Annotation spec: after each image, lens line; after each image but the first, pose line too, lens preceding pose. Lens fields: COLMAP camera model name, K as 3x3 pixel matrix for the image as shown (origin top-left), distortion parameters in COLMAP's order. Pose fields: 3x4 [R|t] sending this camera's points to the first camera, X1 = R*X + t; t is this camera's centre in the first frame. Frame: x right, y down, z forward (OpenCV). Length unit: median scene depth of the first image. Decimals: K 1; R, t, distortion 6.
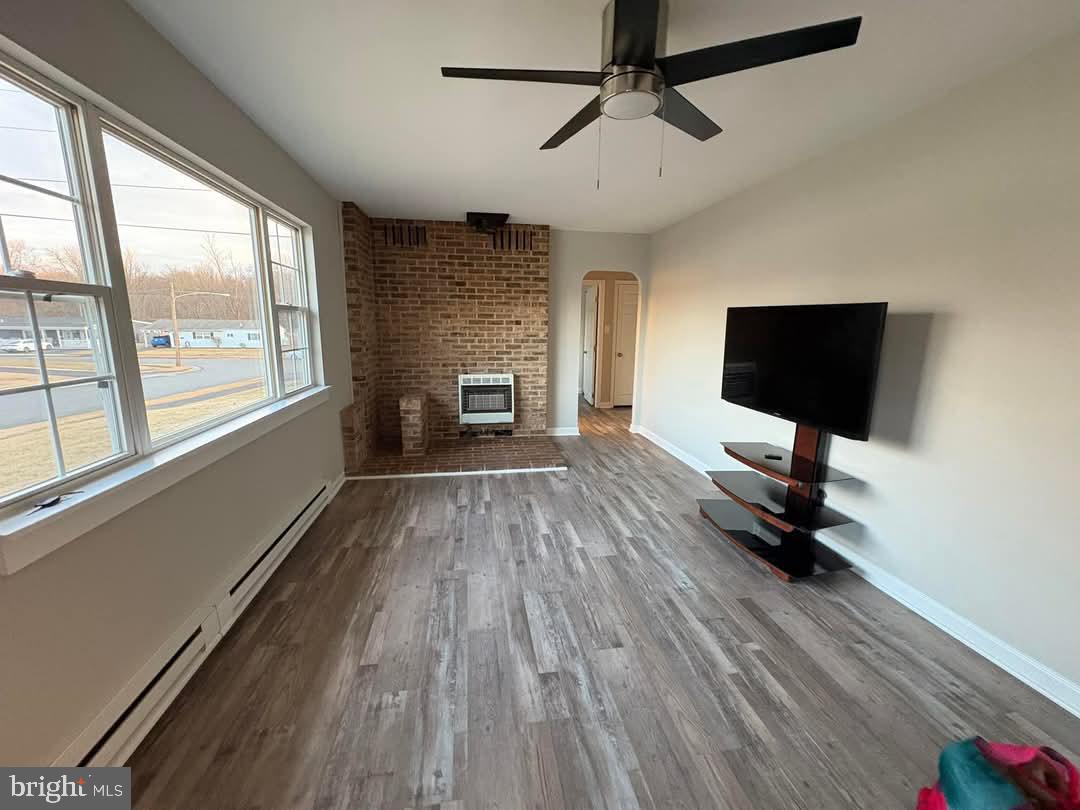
lens RADIAL K [[429.8, 0, 537.1], [0, 429.8, 405.5], [0, 0, 1]] dist [0.002135, 0.000041]
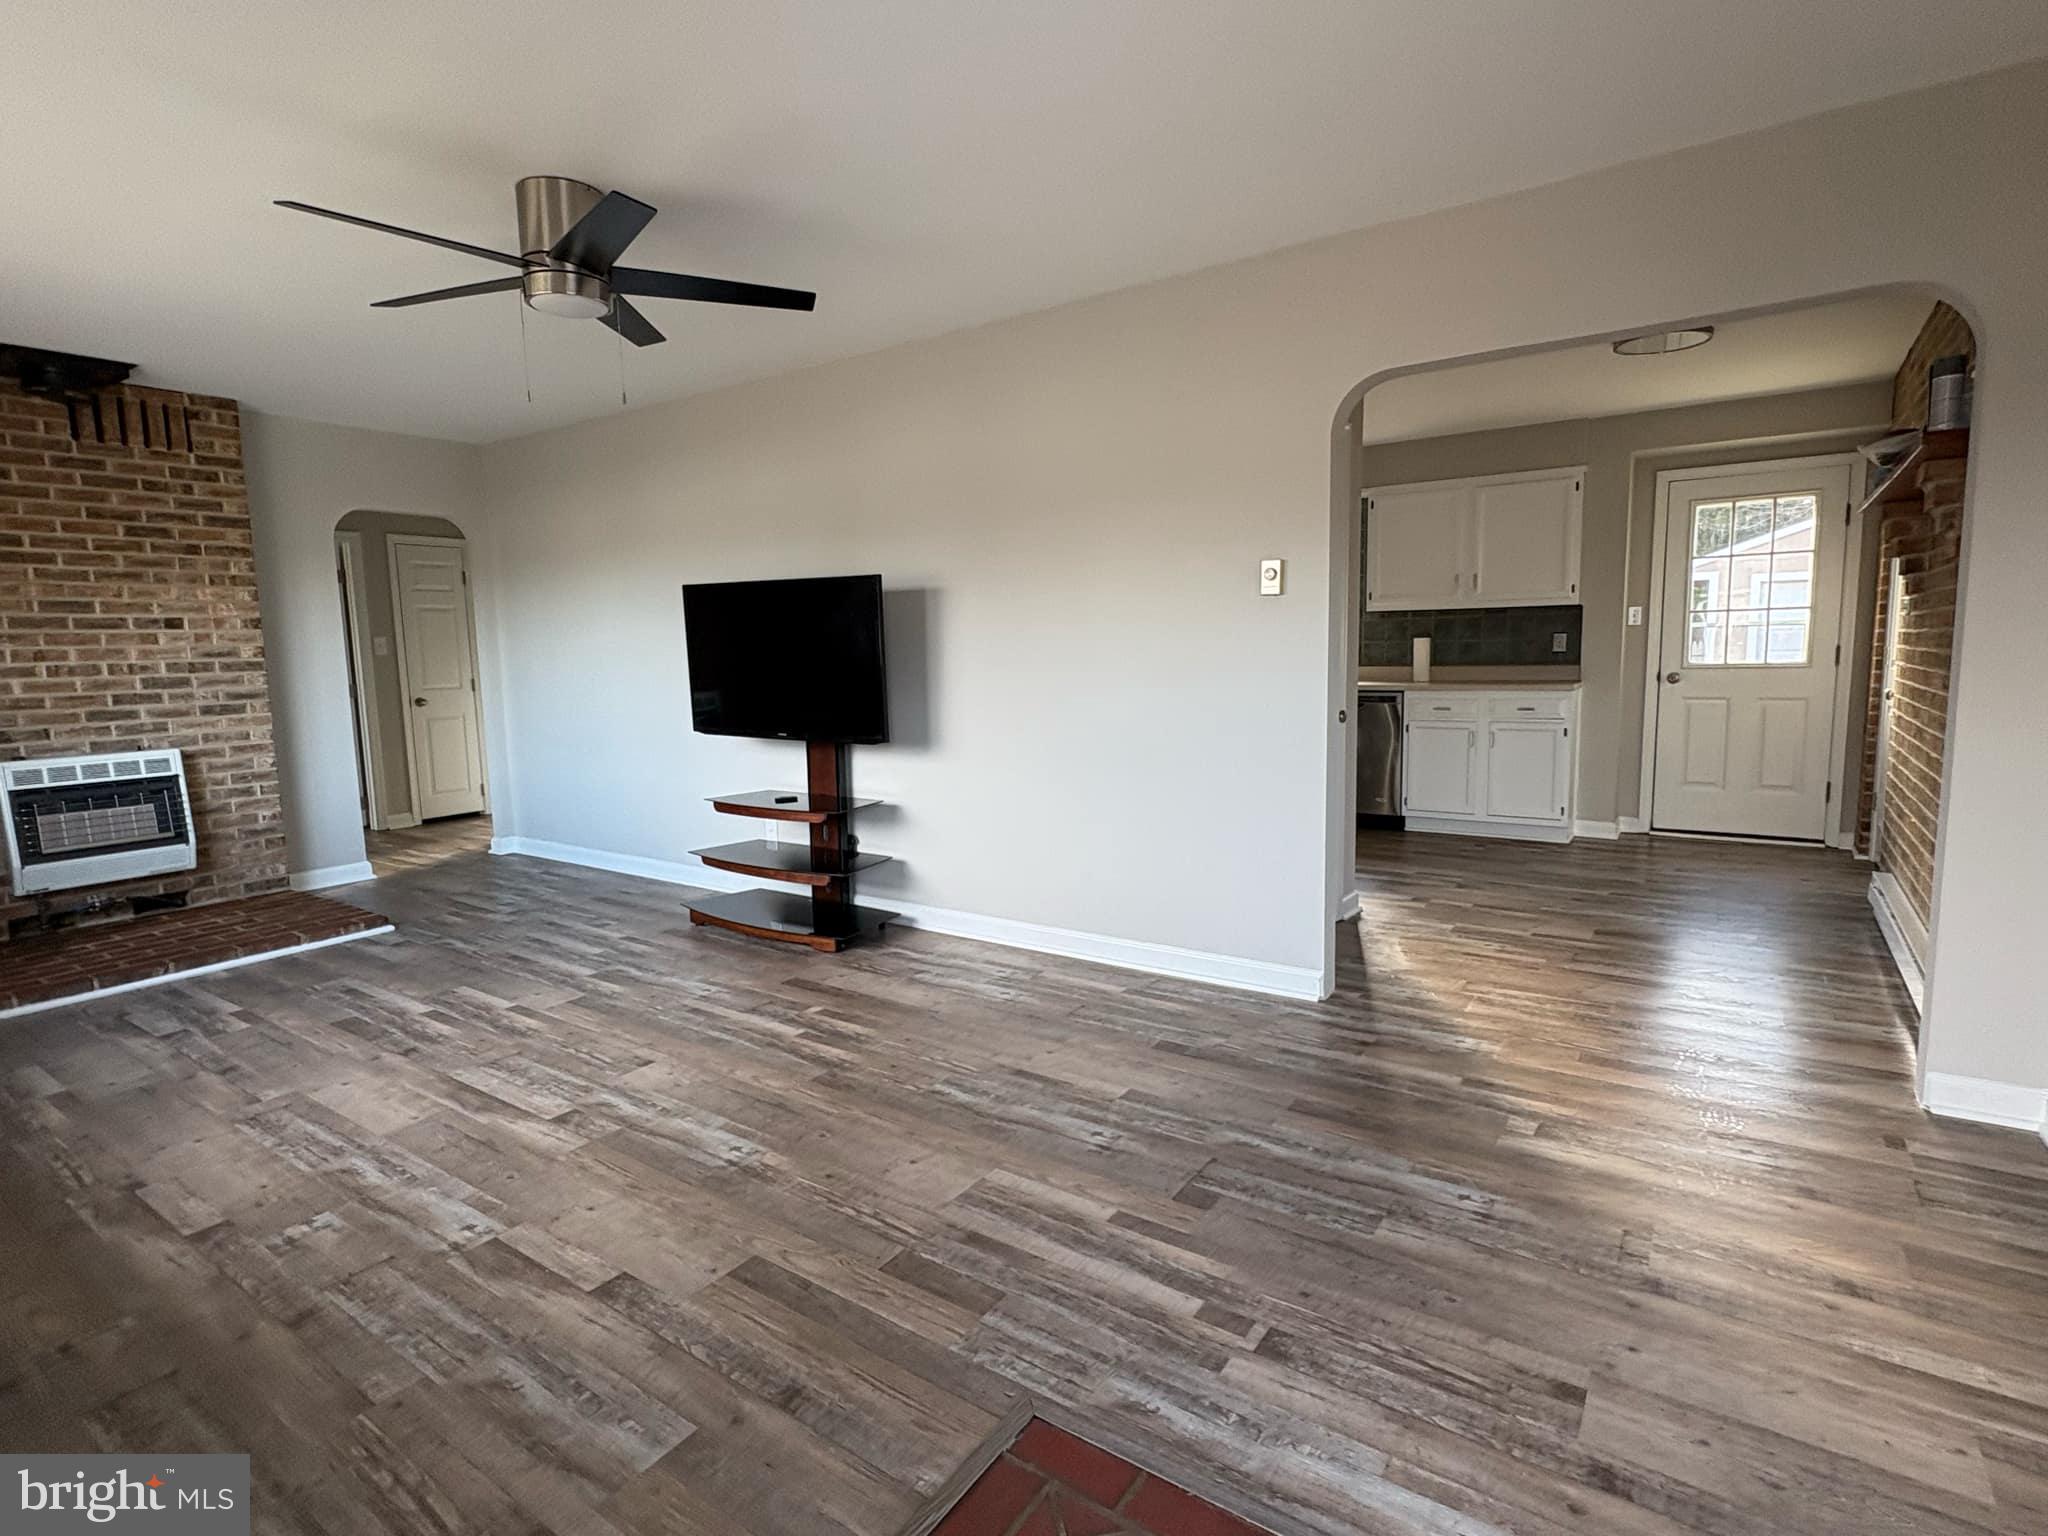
lens RADIAL K [[1024.8, 0, 1024.0], [0, 1024.8, 768.0], [0, 0, 1]] dist [0.002010, 0.000801]
pose [[0.695536, -0.110735, 0.709907, -0.291168], [0.161830, 0.986808, -0.004626, 0.119216], [-0.700029, 0.118102, 0.704280, -0.359251]]
